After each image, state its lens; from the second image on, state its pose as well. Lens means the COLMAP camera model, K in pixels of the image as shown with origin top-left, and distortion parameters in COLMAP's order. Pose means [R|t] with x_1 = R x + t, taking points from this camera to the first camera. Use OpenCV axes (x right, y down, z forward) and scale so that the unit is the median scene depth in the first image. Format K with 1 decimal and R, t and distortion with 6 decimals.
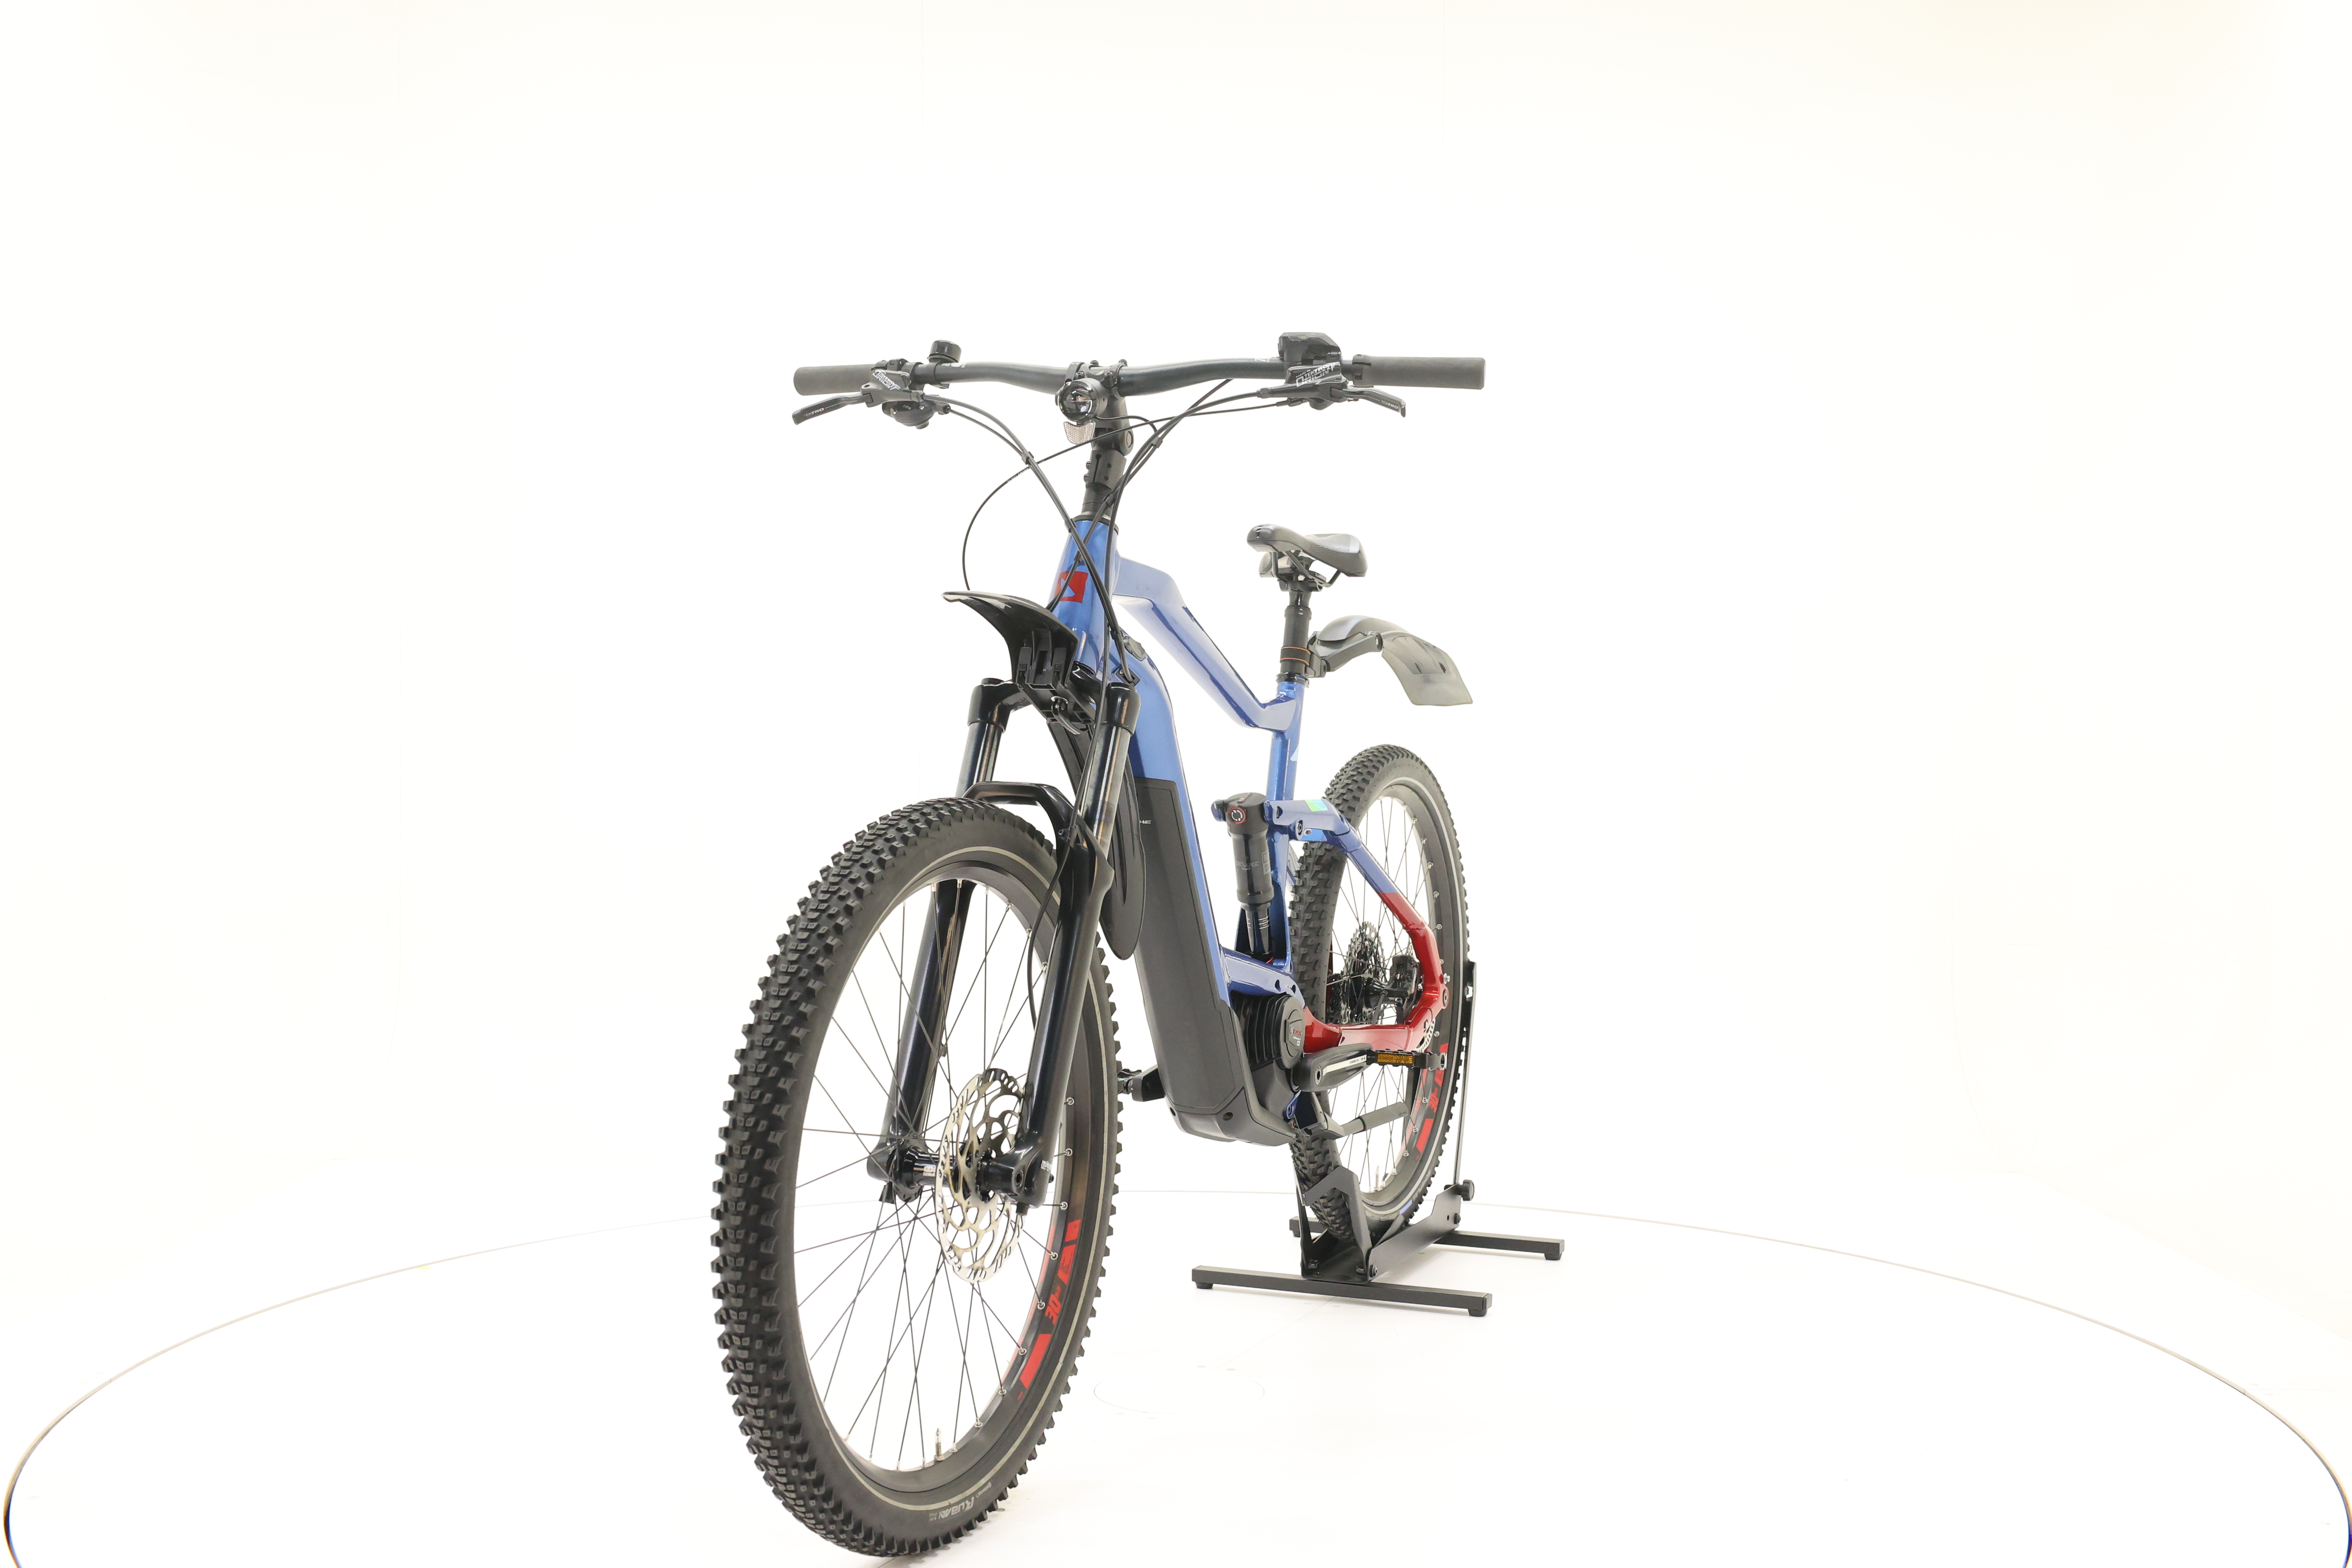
lens RADIAL K [[2547.8, 0, 1177.4], [0, 2547.8, 777.5], [0, 0, 1]] dist [0.000506, 0.000000]
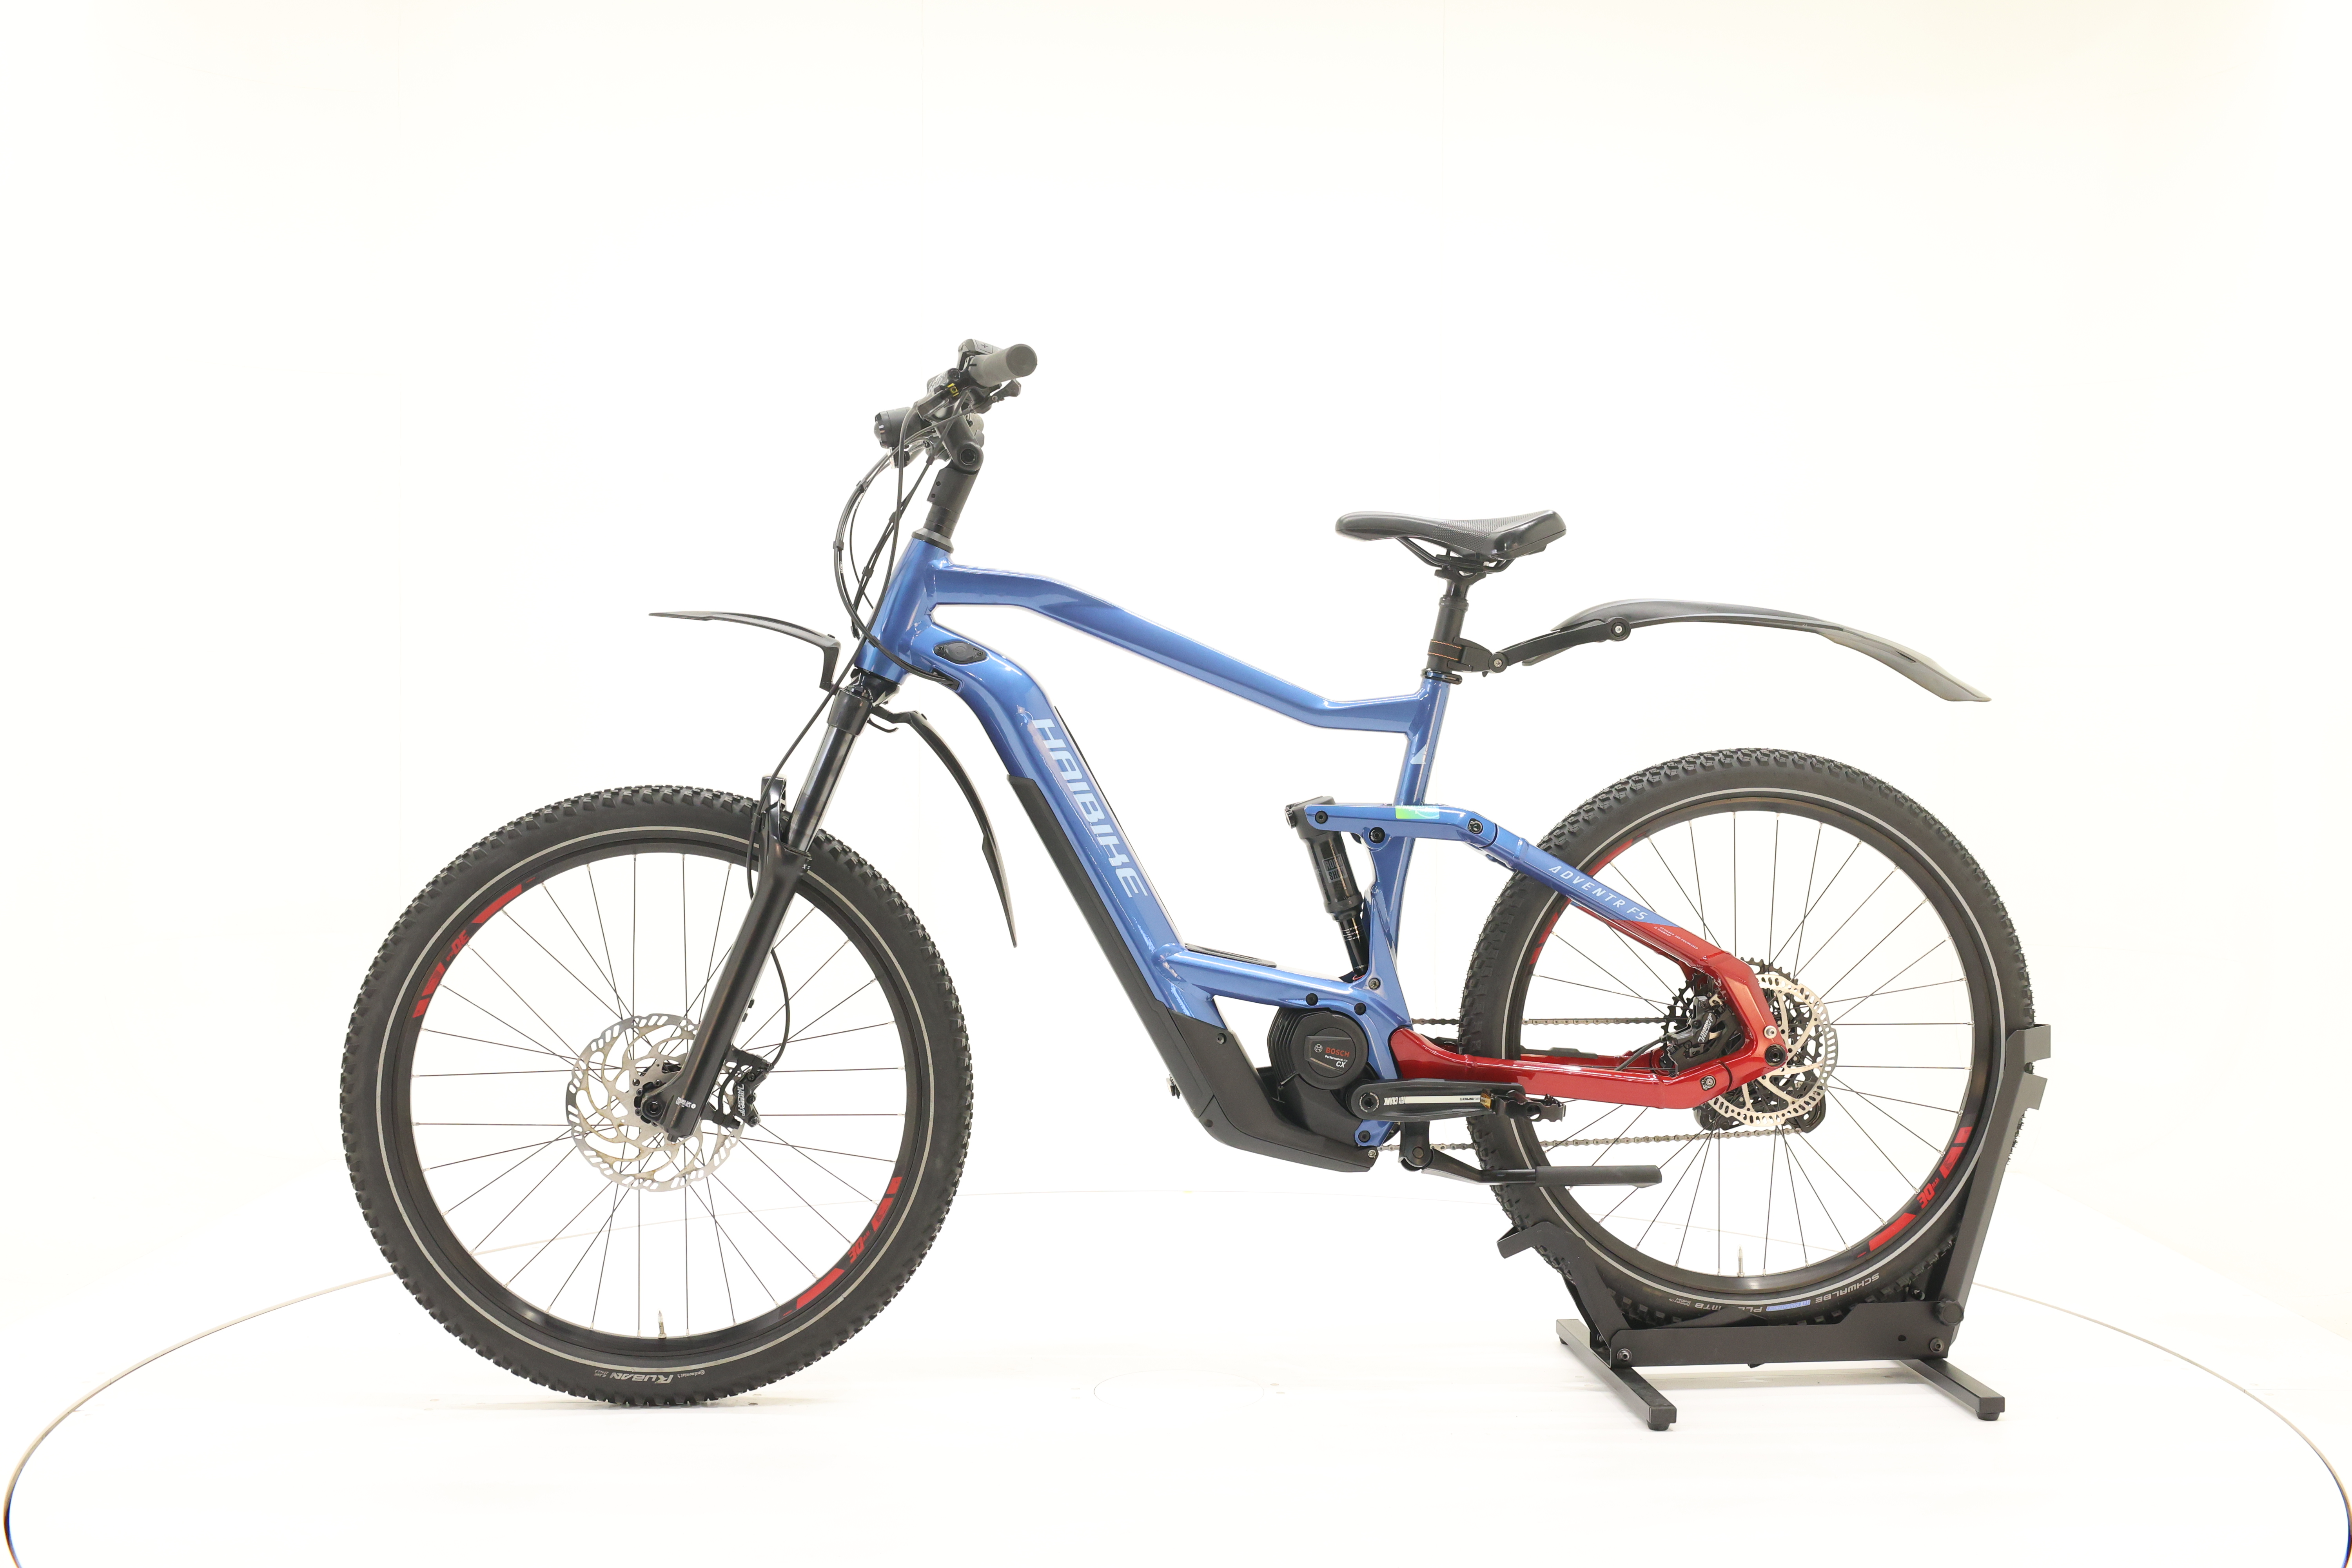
lens RADIAL K [[2547.8, 0, 1184.3], [0, 2547.8, 784.4], [0, 0, 1]] dist [0.000506, 0.000000]
pose [[0.490941, 0.017266, -0.871022, 0.937153], [-0.019628, 0.999769, 0.008755, -0.006646], [0.870972, 0.012798, 0.491166, 0.546903]]
